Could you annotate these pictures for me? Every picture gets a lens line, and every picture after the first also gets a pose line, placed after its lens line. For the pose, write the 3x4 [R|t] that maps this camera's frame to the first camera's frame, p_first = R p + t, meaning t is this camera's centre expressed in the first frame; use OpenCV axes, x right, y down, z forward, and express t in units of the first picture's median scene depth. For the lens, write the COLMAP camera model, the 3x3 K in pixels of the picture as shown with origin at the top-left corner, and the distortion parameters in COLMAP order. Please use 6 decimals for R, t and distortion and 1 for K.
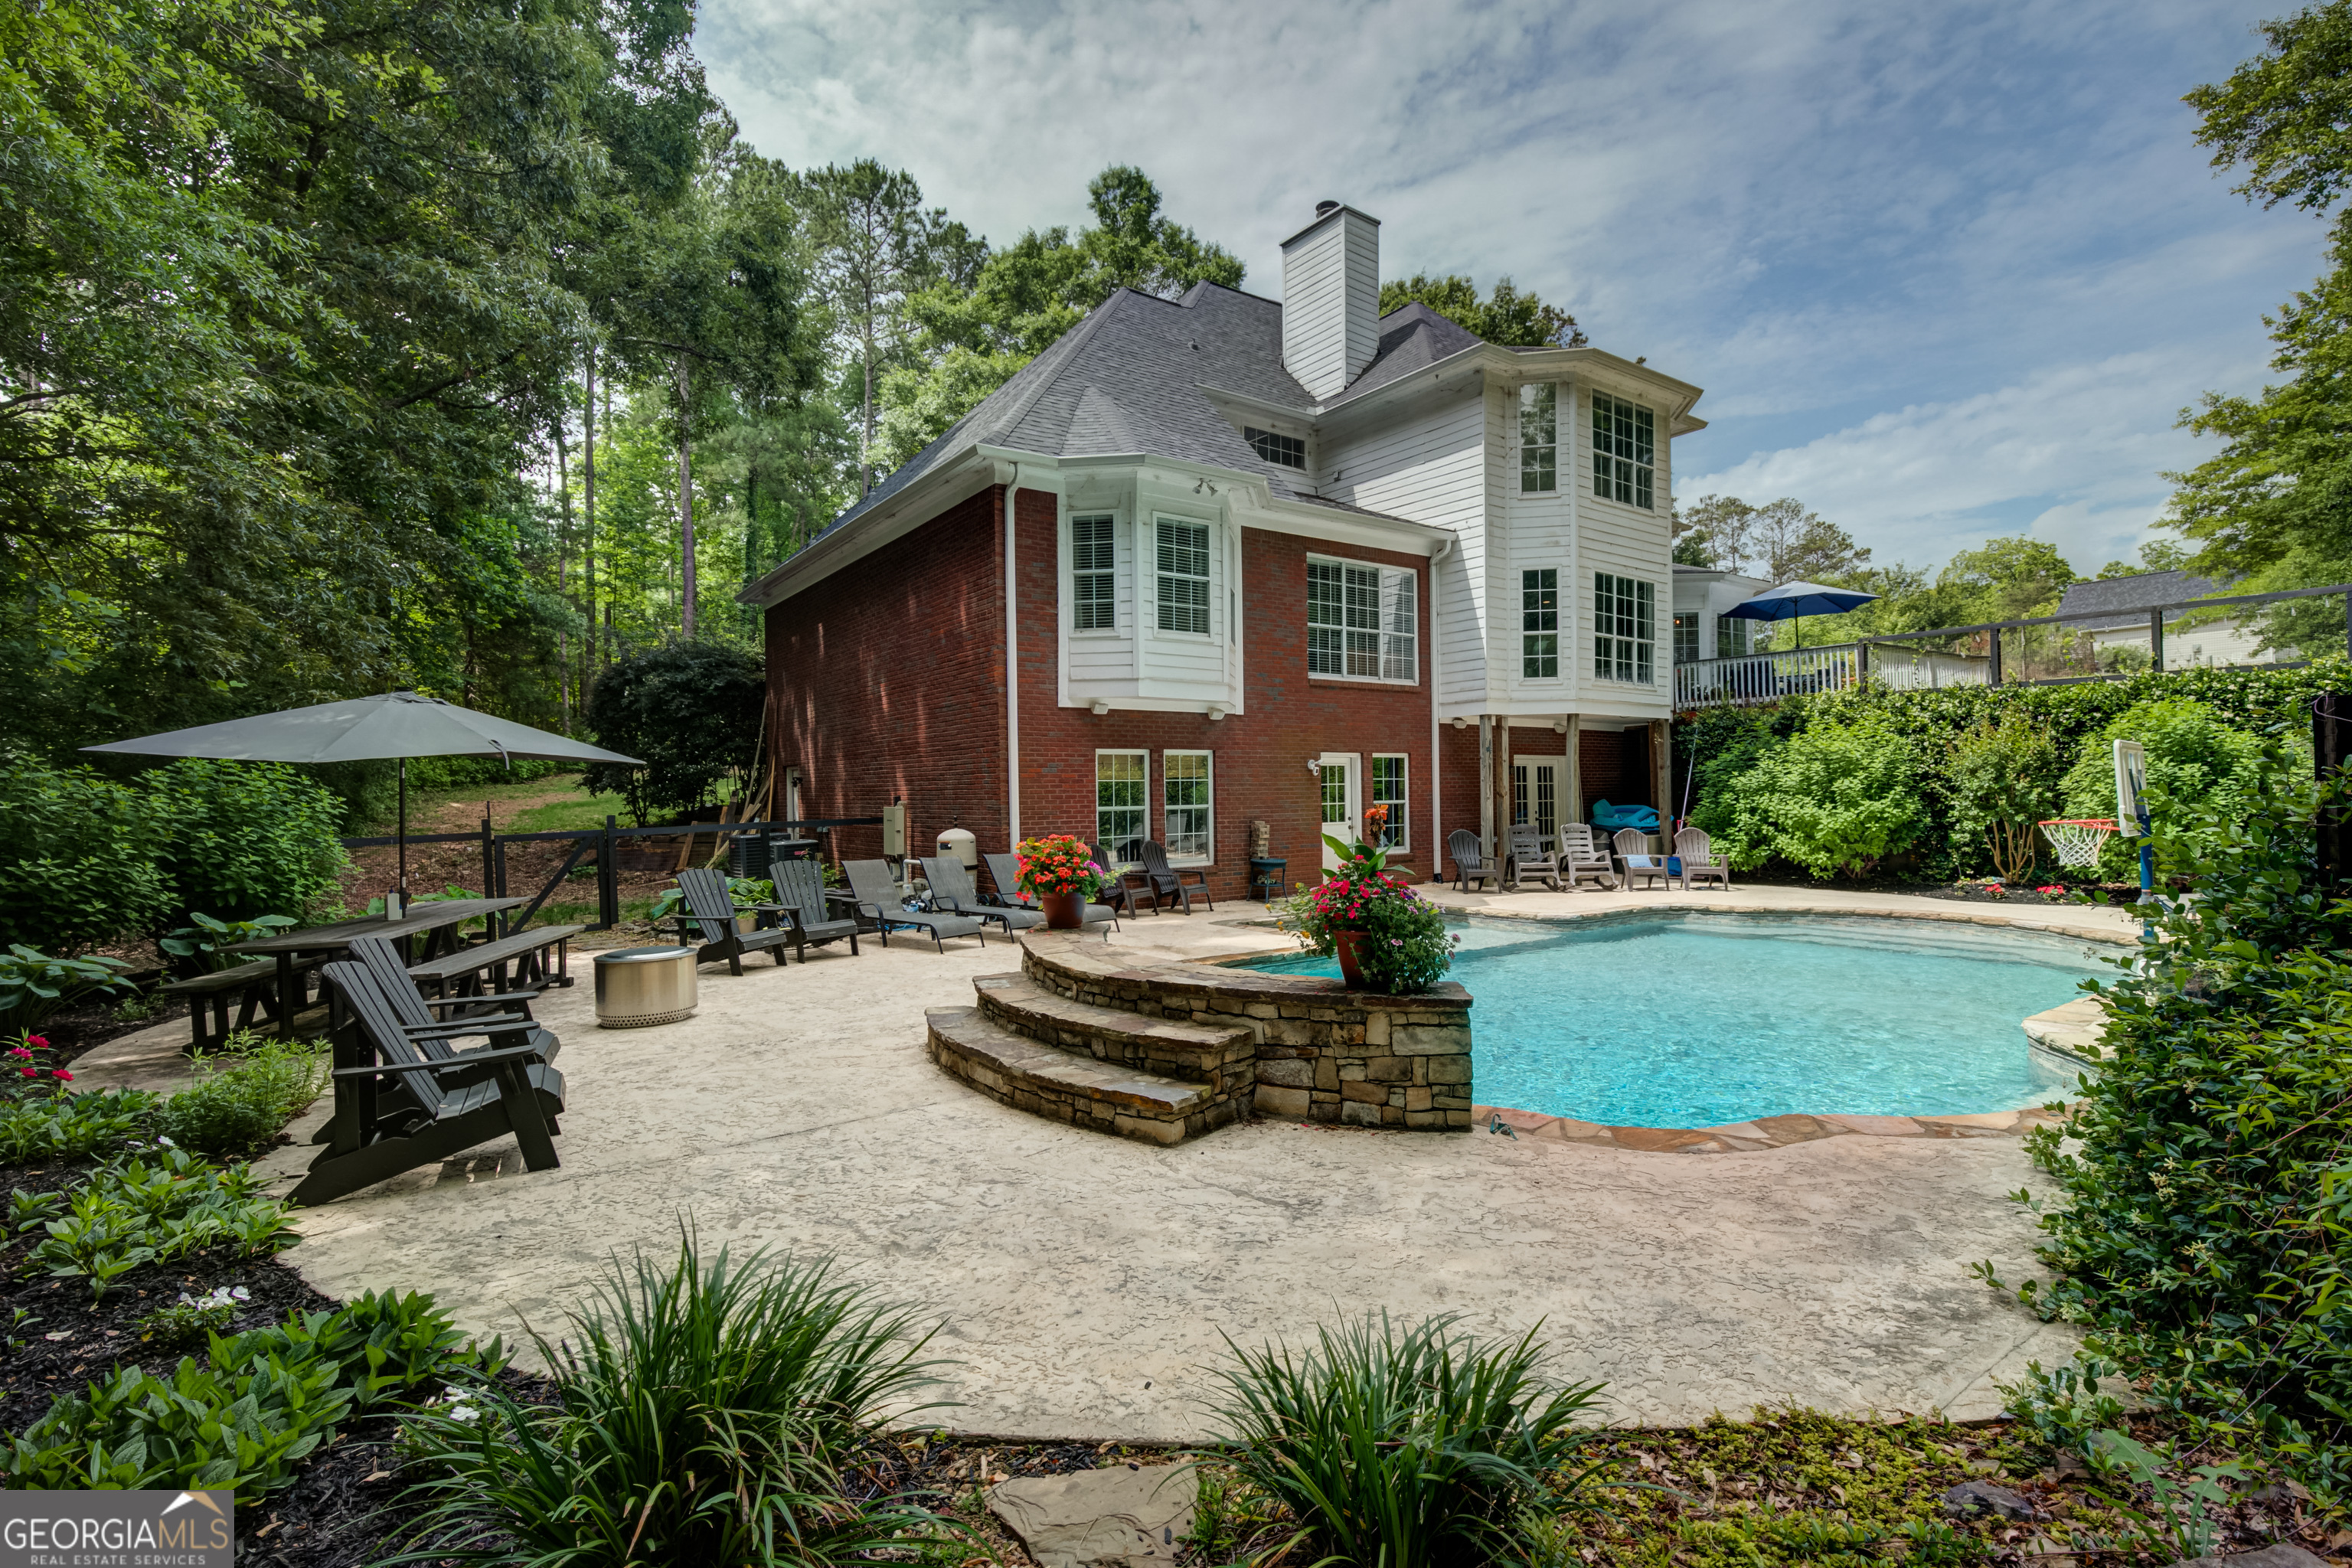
lens RADIAL K [[1115.3, 0, 1186.0], [0, 1115.3, 784.1], [0, 0, 1]] dist [0.000723, 0.000412]
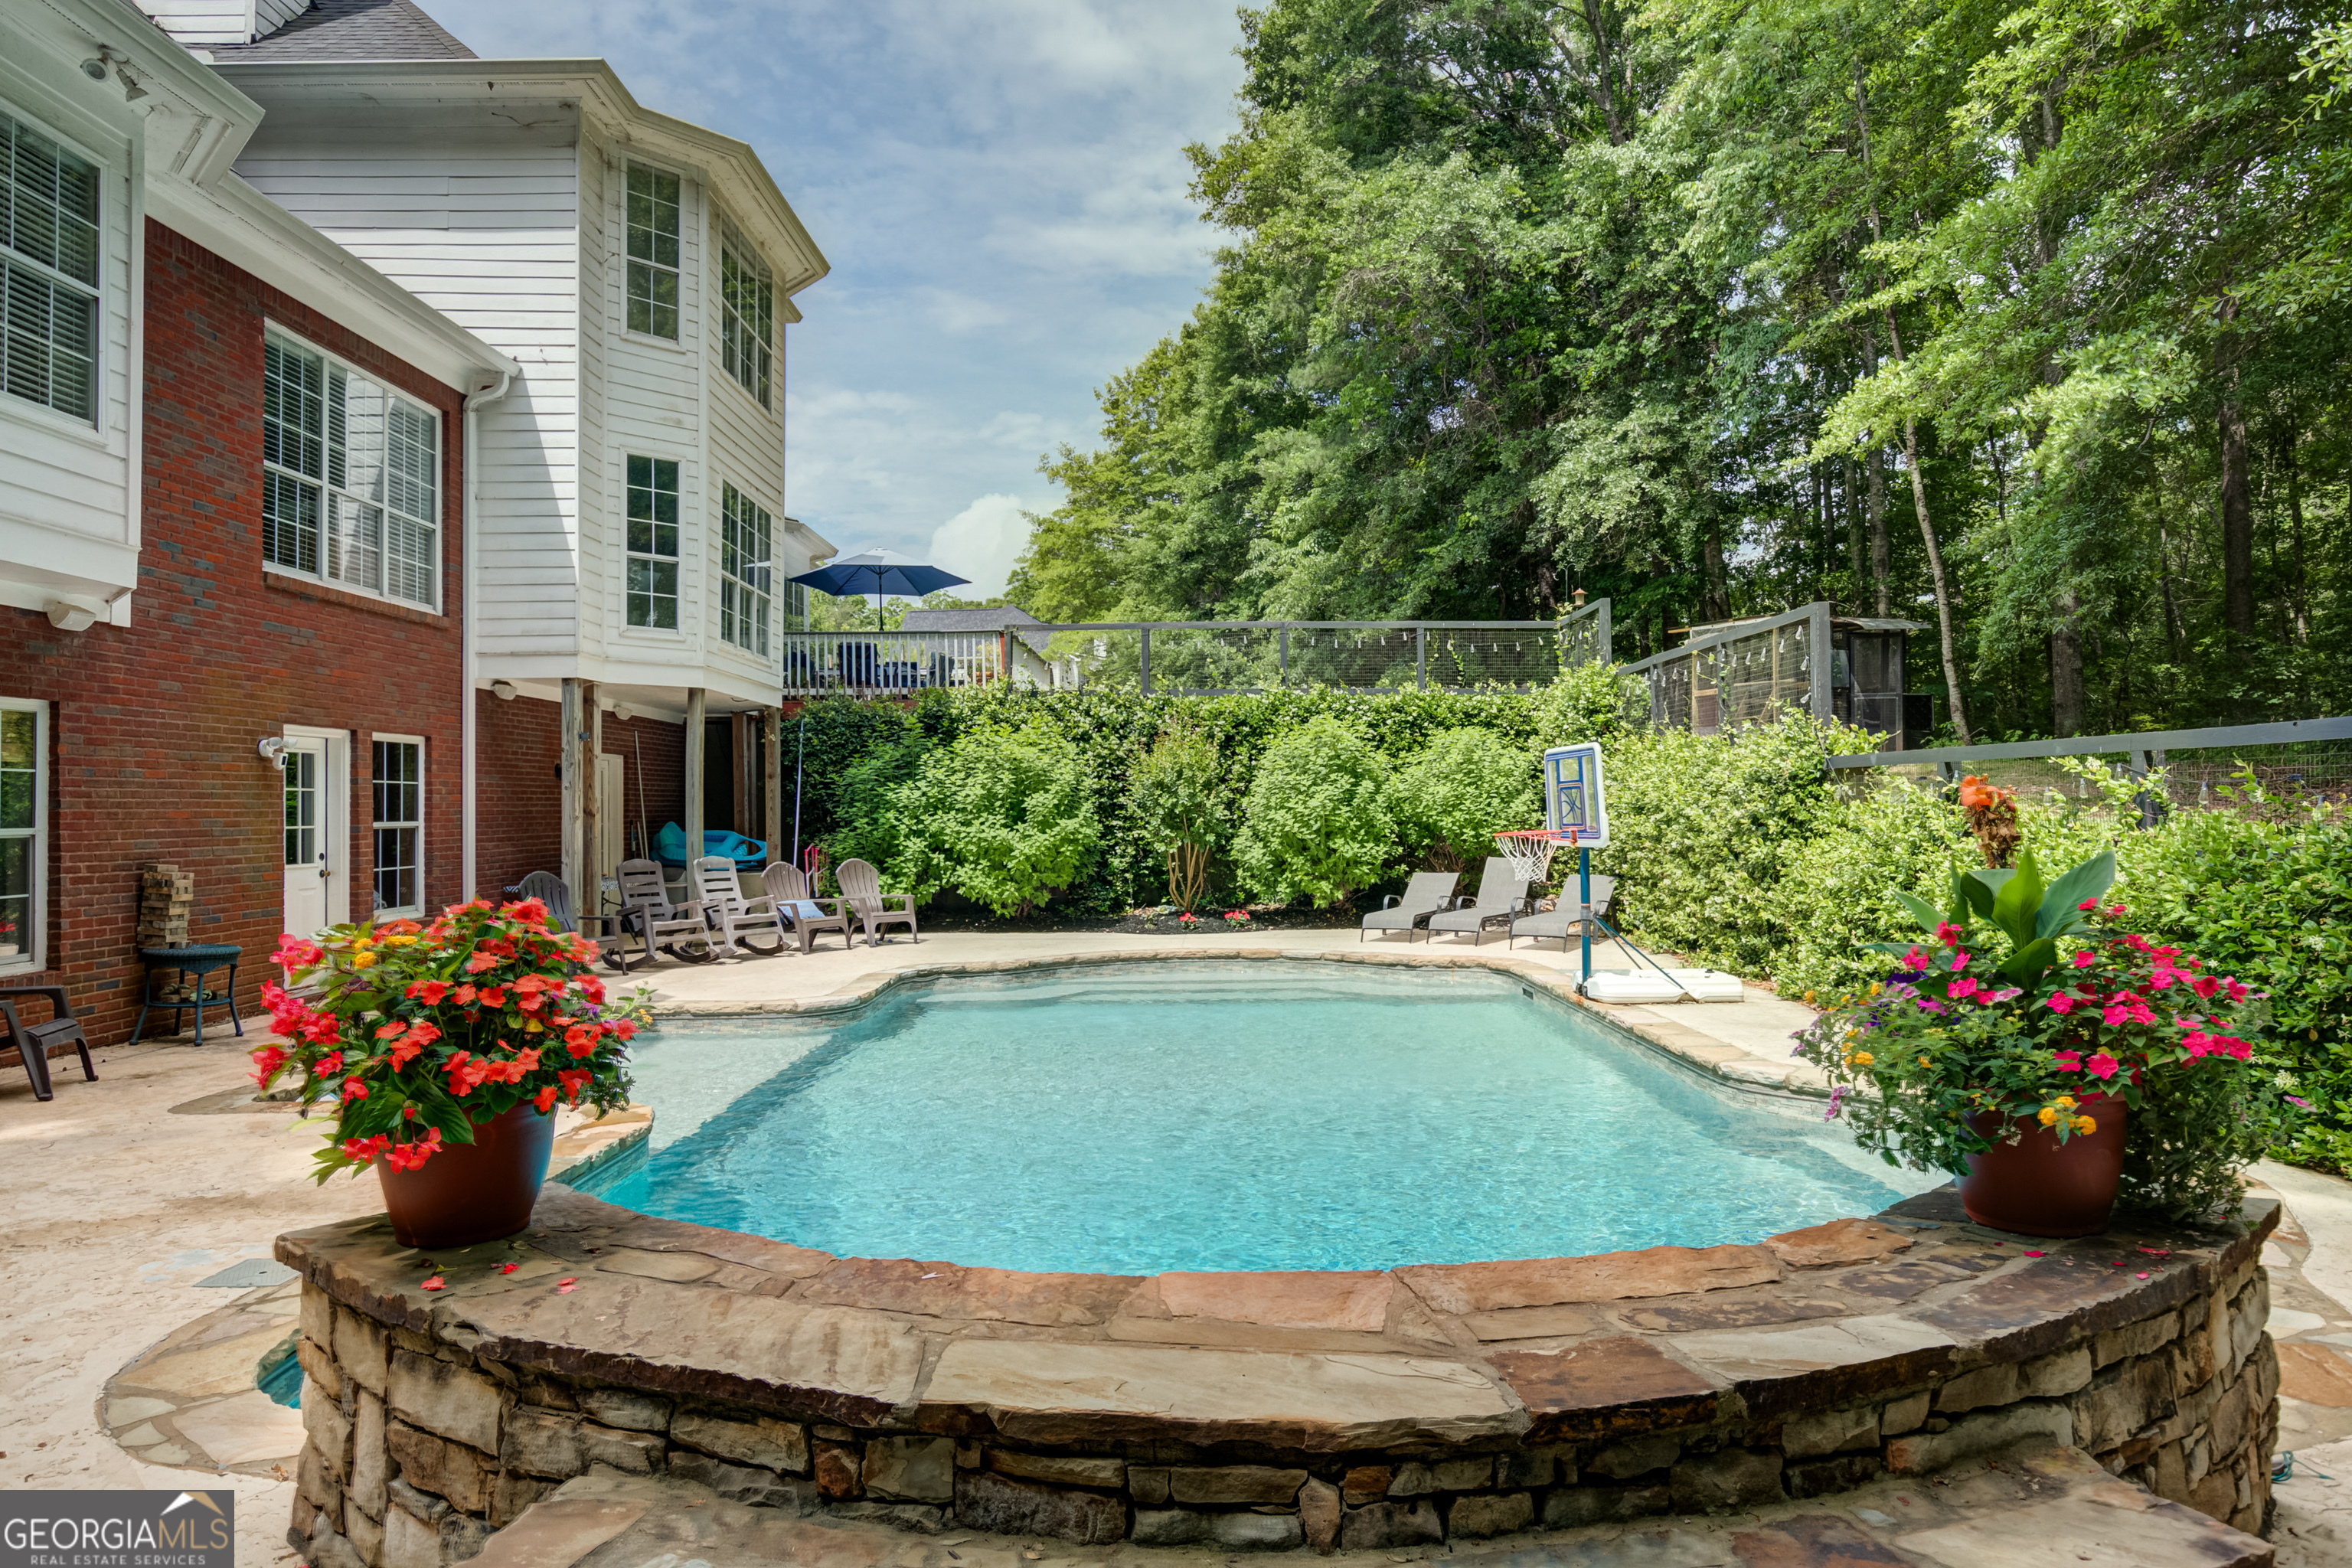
lens RADIAL K [[1351.7, 0, 1212.6], [0, 1351.7, 785.5], [0, 0, 1]] dist [-0.005950, 0.004669]
pose [[0.571150, 0.020979, 0.820578, -0.130034], [-0.004751, 0.999741, -0.022253, 0.010014], [-0.820832, 0.008811, 0.571102, 0.305798]]
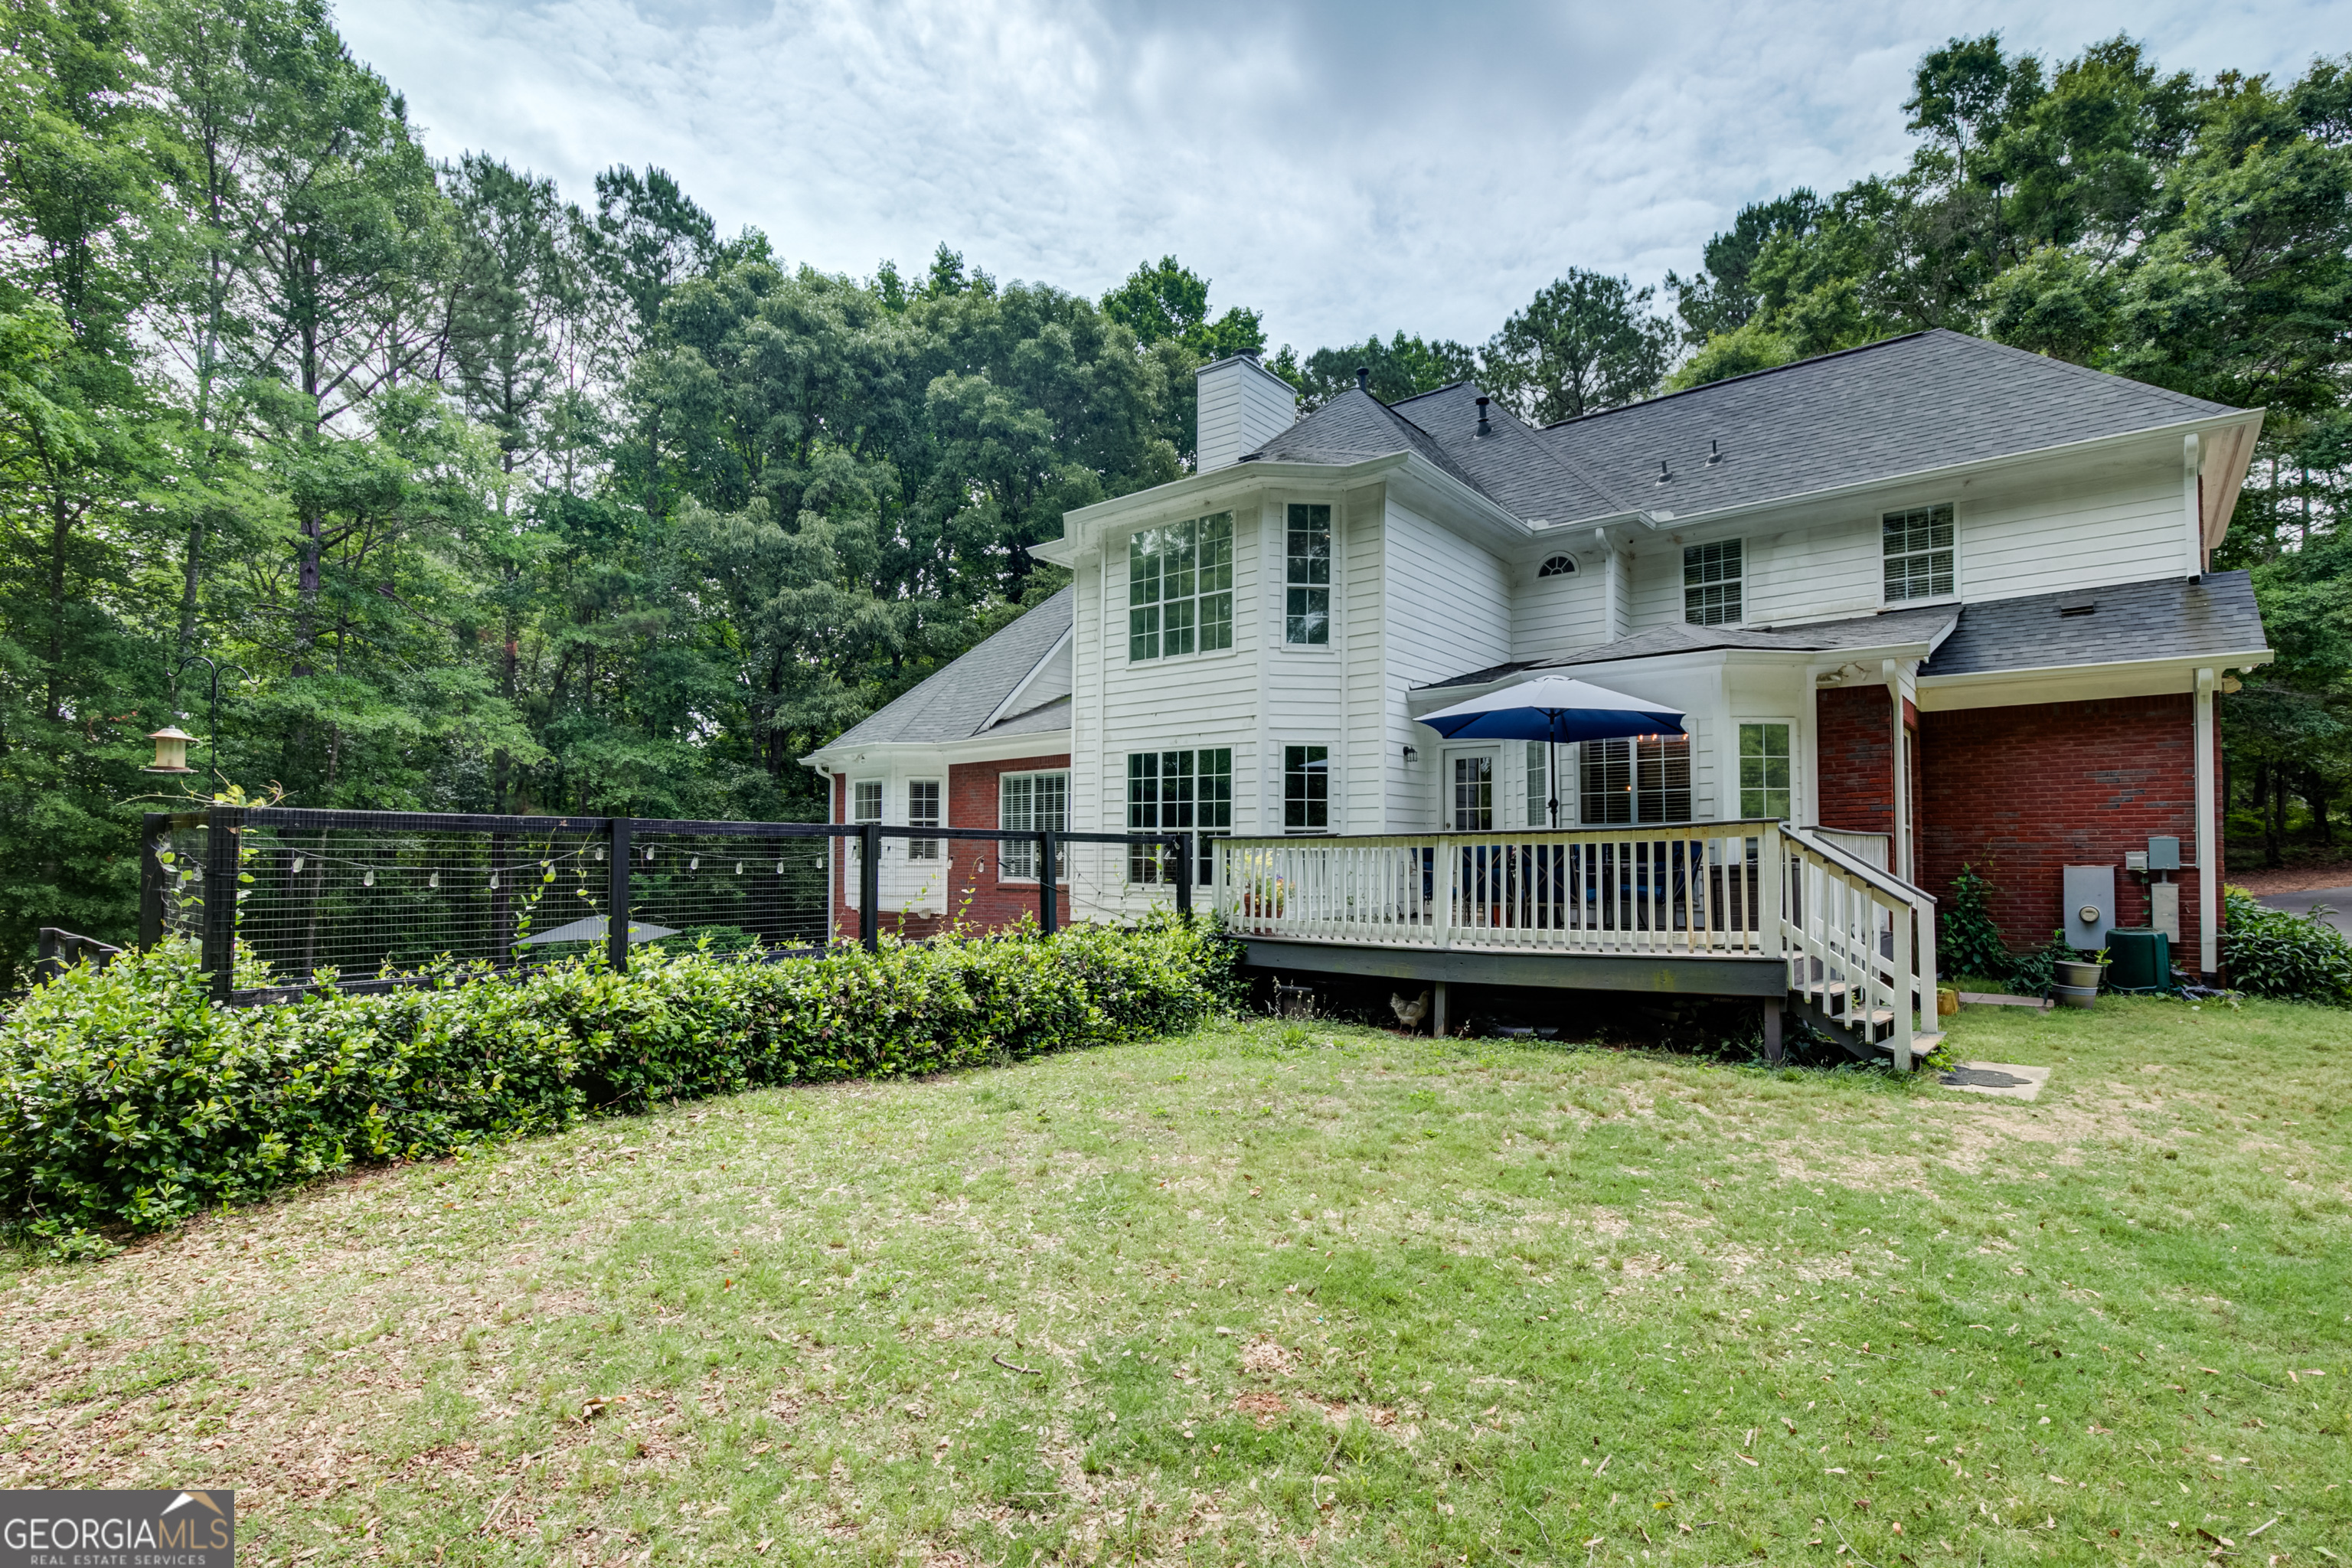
lens RADIAL K [[1115.3, 0, 1135.5], [0, 1115.3, 827.2], [0, 0, 1]] dist [0.000723, 0.000412]
pose [[0.227962, -0.019532, -0.973474, 1.201884], [0.002321, 0.999807, -0.019517, -0.123402], [0.973667, 0.002190, 0.227963, 0.837730]]
